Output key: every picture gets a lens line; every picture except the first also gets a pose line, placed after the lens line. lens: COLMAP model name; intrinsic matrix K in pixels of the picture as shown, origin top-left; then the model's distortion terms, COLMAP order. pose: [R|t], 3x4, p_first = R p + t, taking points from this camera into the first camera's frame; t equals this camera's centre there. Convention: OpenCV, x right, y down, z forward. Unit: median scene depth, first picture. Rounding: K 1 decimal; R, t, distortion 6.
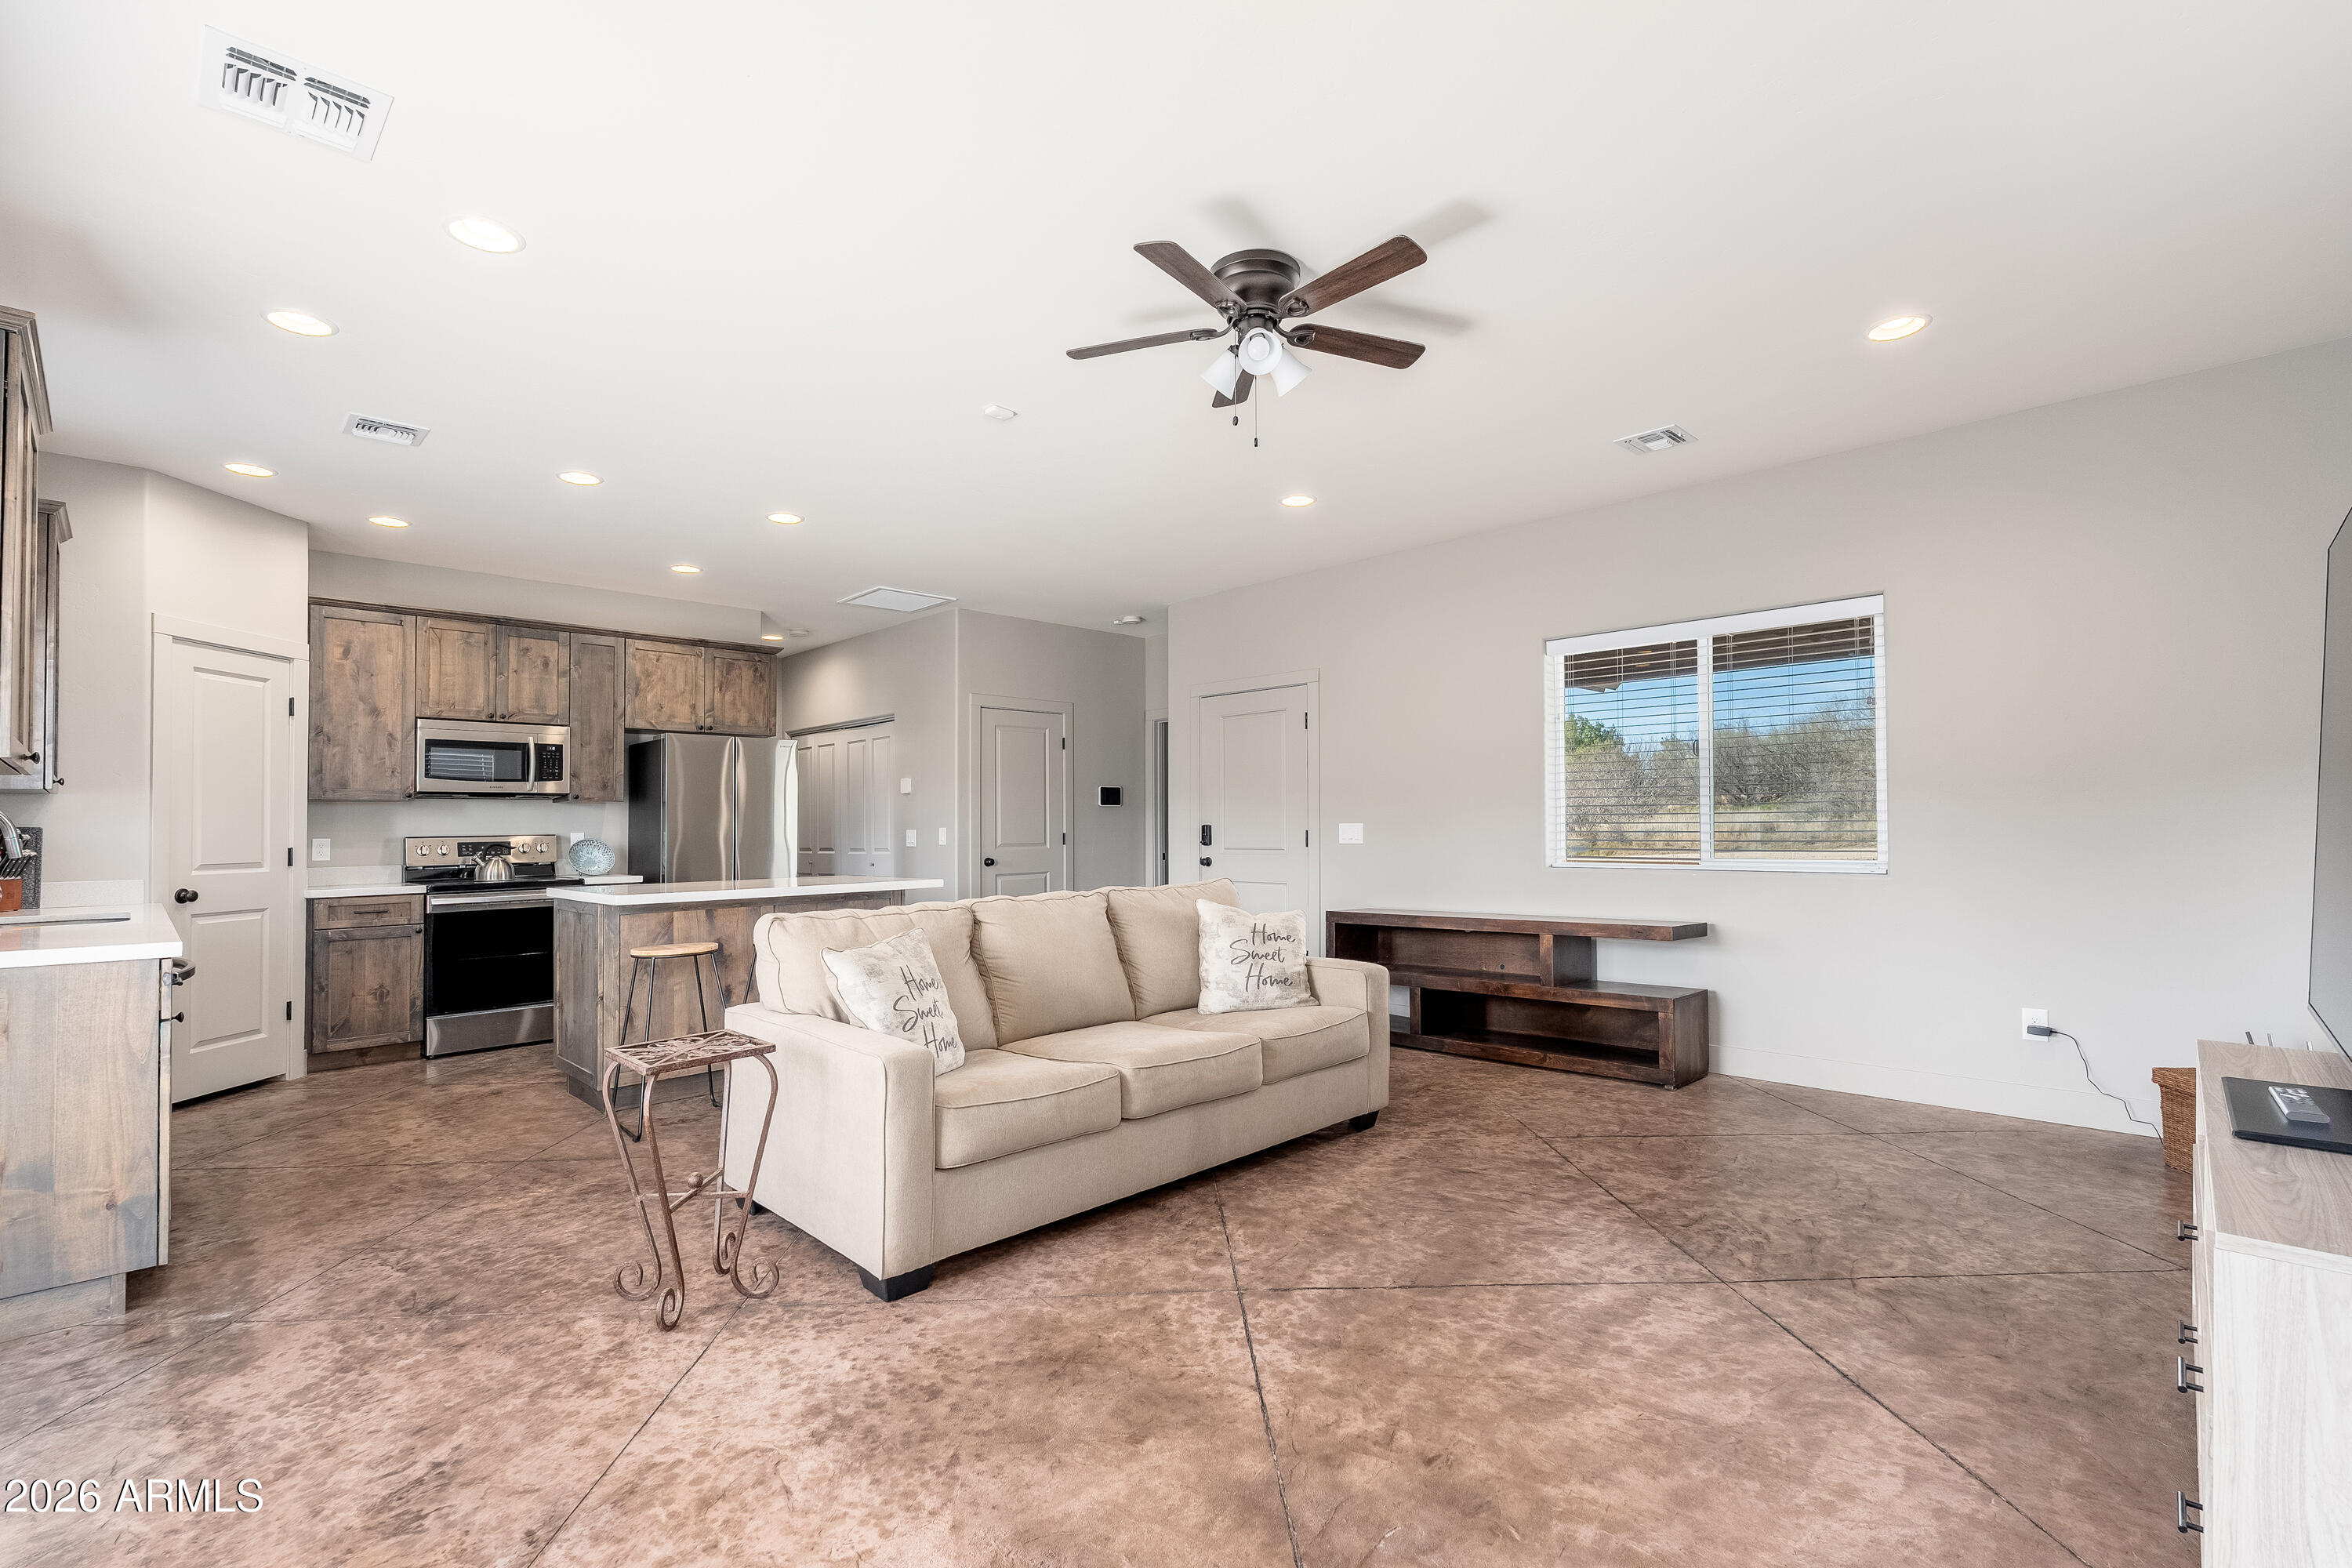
lens RADIAL K [[1060.0, 0, 1176.0], [0, 1060.0, 784.0], [0, 0, 1]] dist [-0.001545, -0.000135]
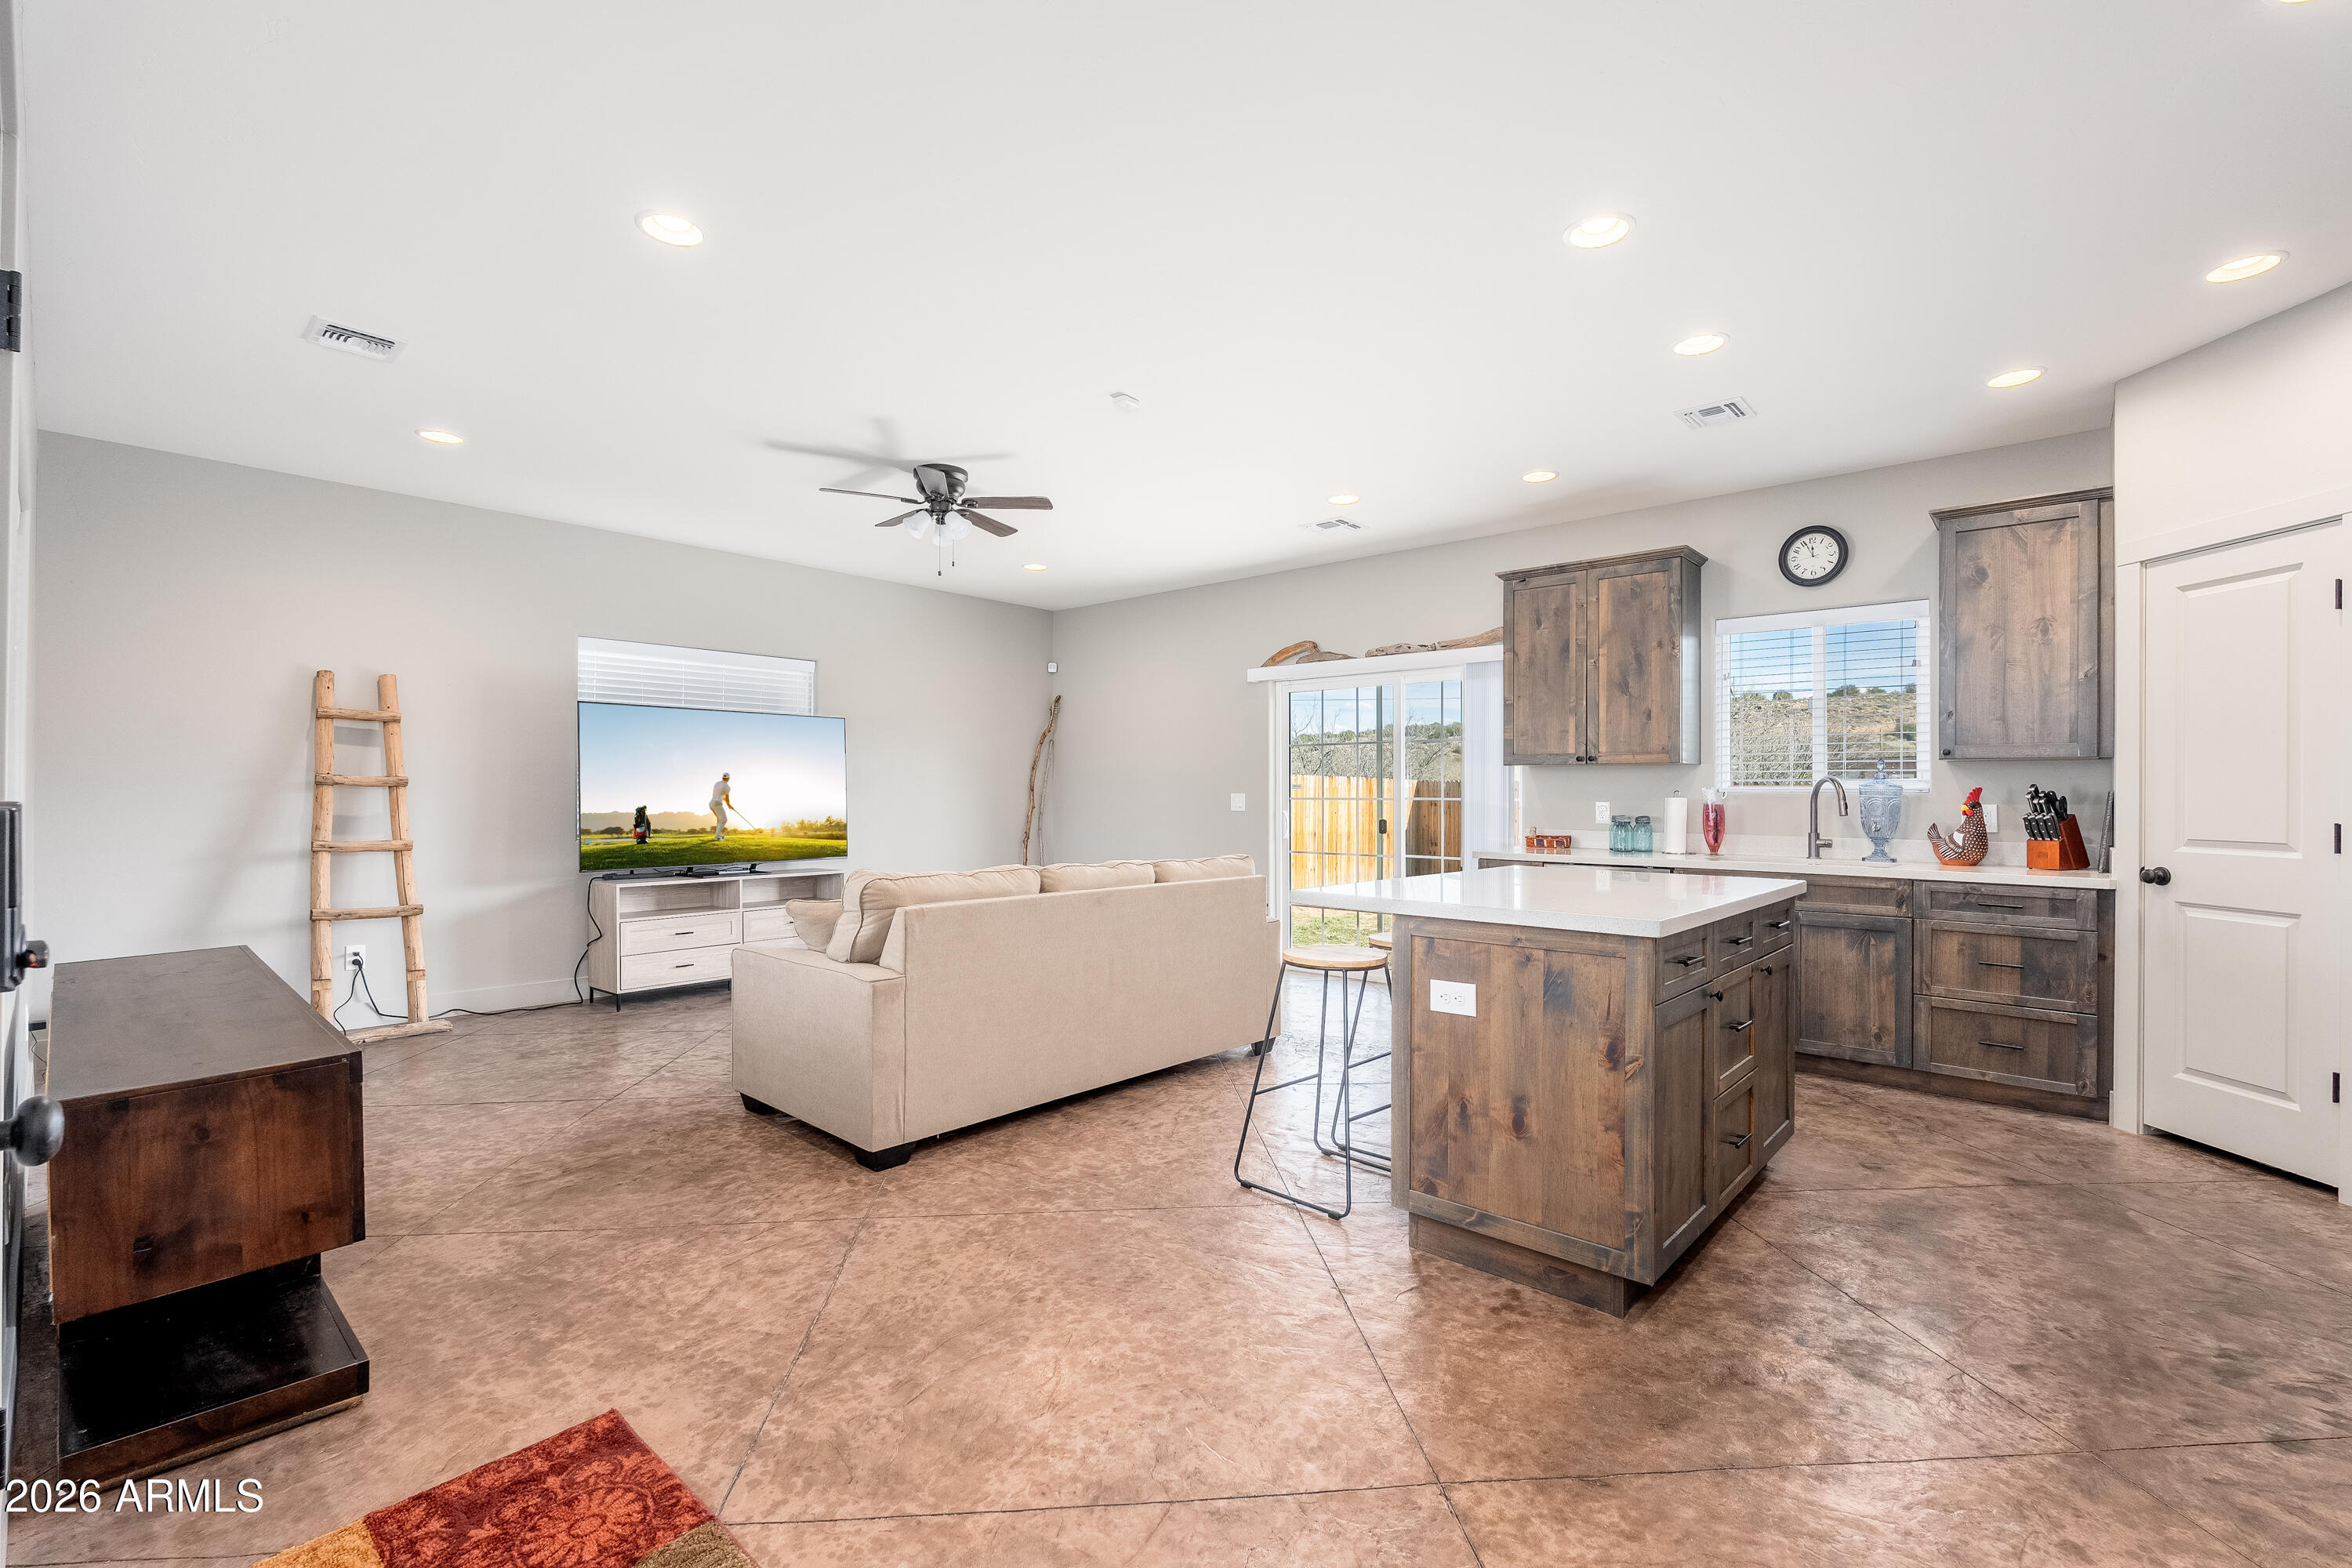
lens RADIAL K [[1020.0, 0, 1173.9], [0, 1020.0, 785.7], [0, 0, 1]] dist [-0.005836, 0.000193]
pose [[-0.998461, 0.009925, -0.054564, -0.112382], [0.012711, 0.998620, -0.050952, 0.052836], [0.053983, -0.051567, -0.997209, 1.380433]]
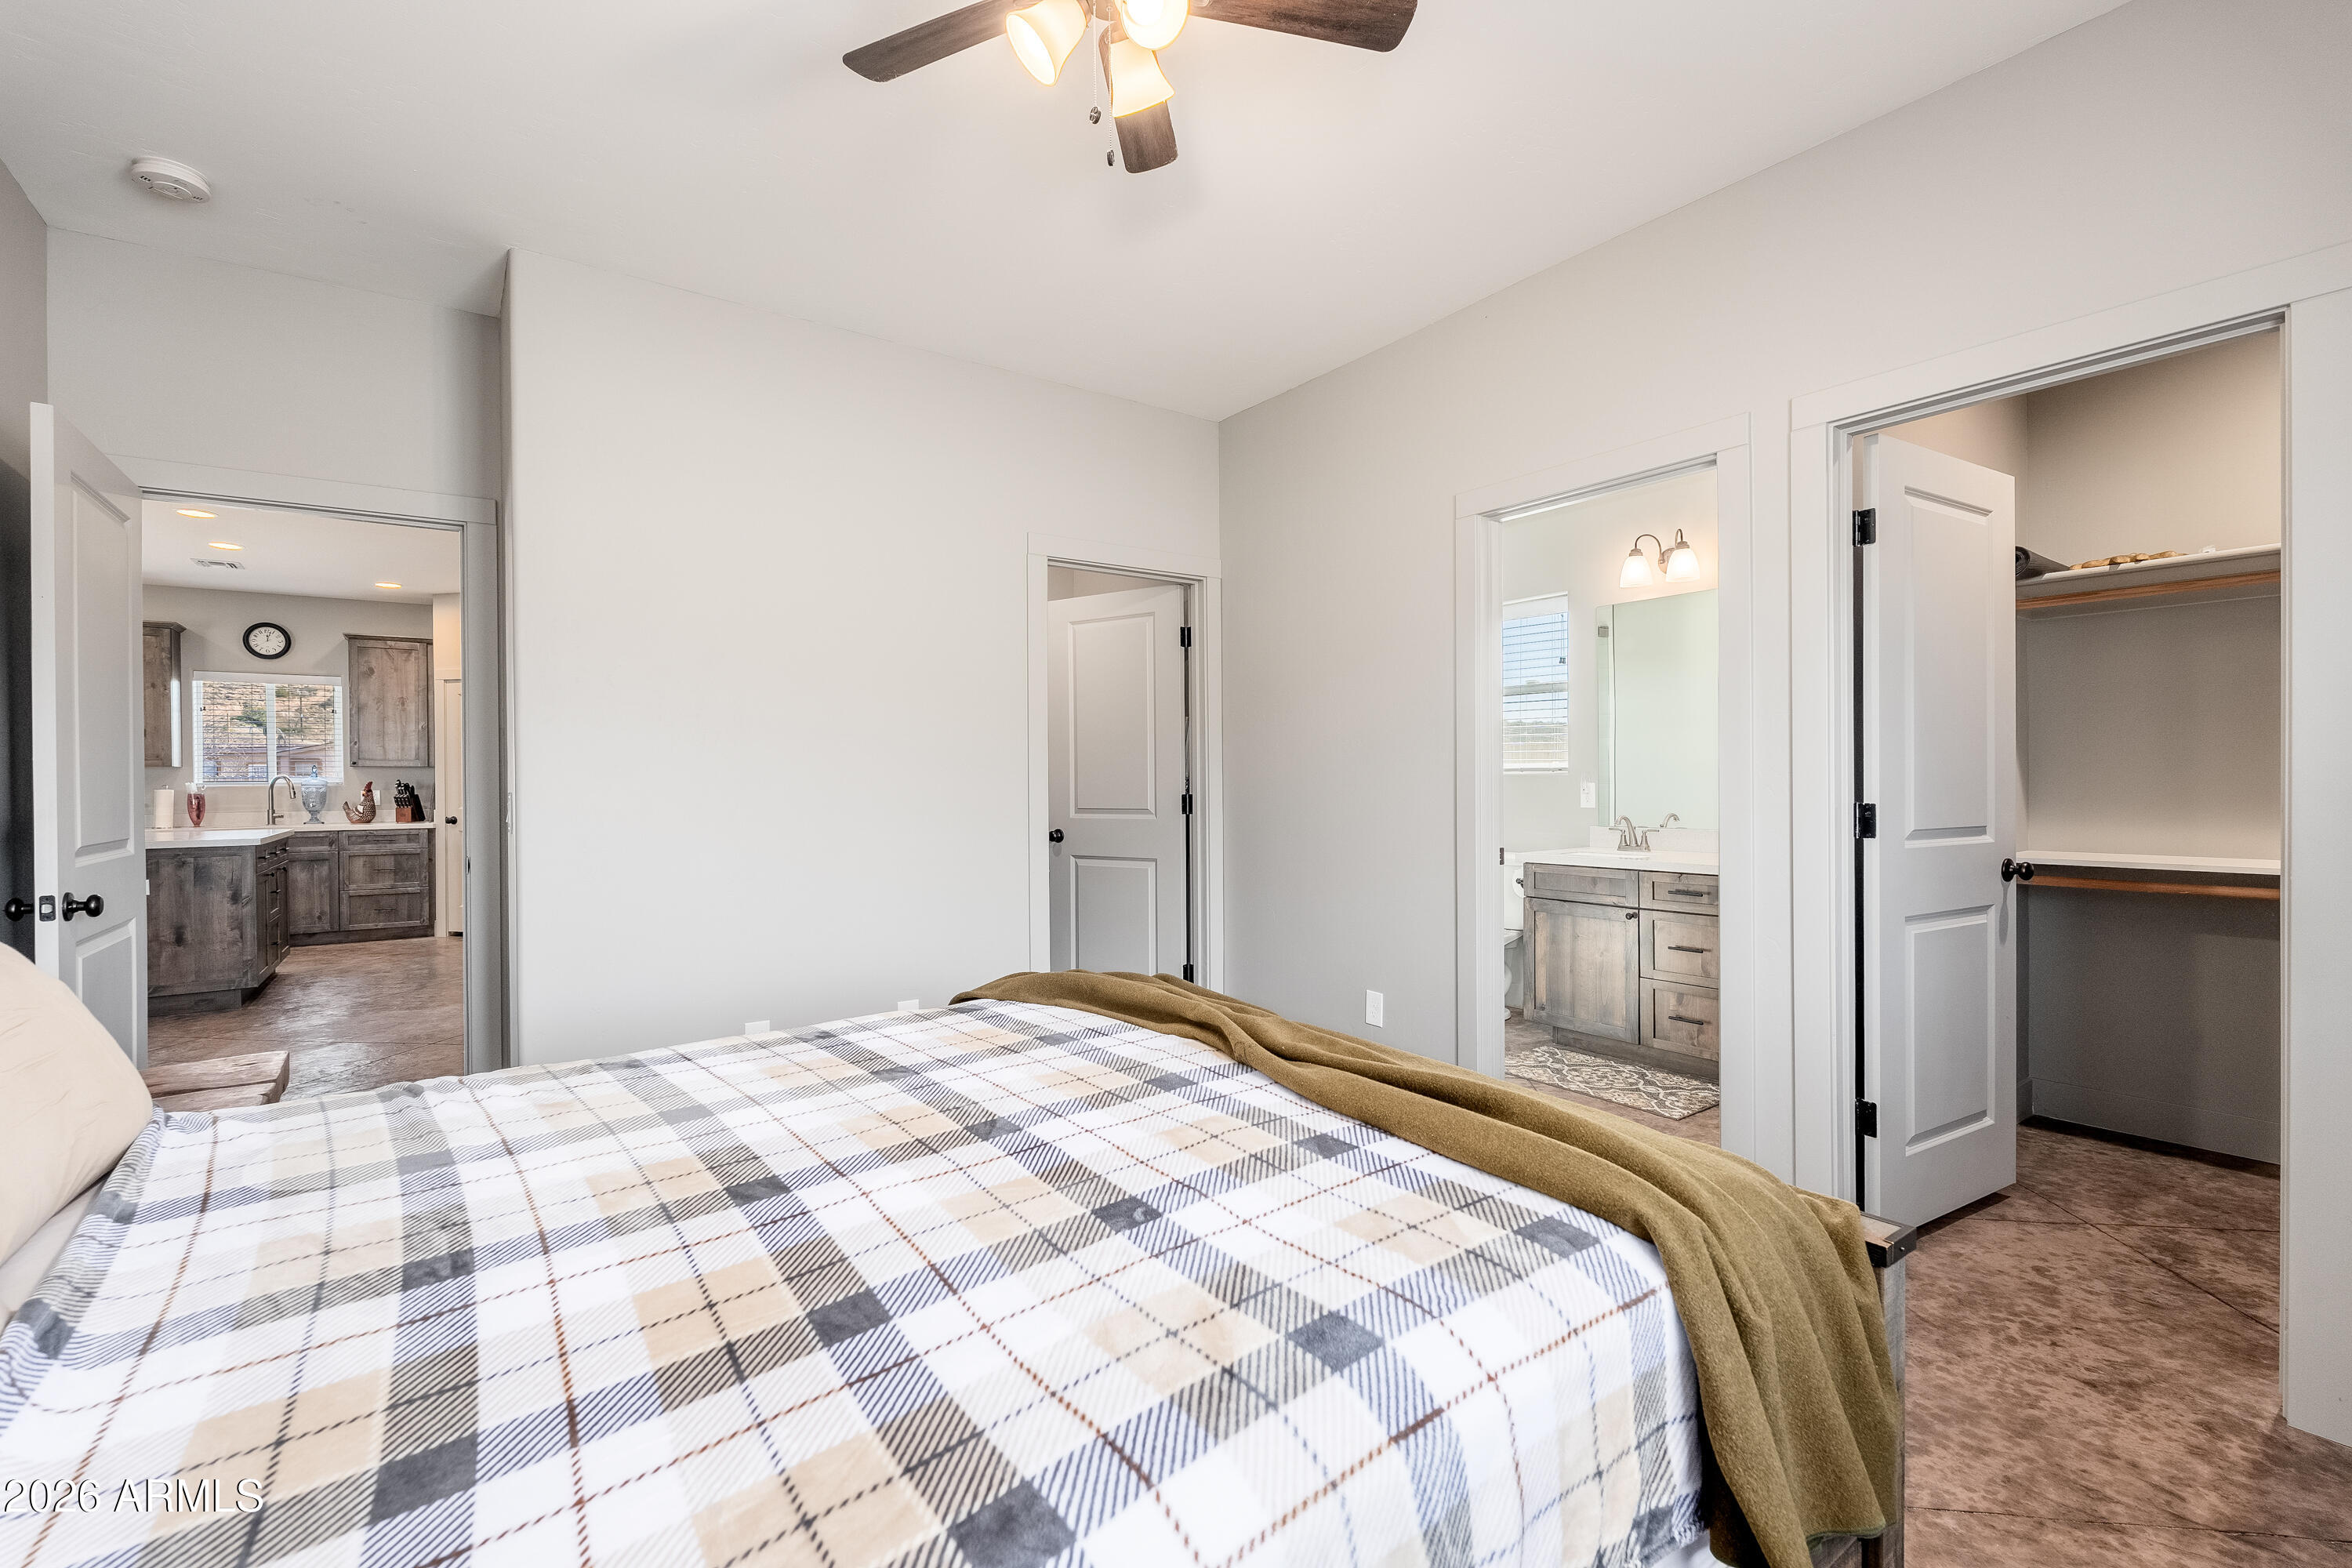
lens RADIAL K [[1020.0, 0, 1173.9], [0, 1020.0, 785.7], [0, 0, 1]] dist [-0.005836, 0.000193]
pose [[-0.155790, 0.023972, -0.987499, 0.487113], [0.055795, 0.998323, 0.015432, 0.070160], [0.986213, -0.052693, -0.156866, 1.999955]]
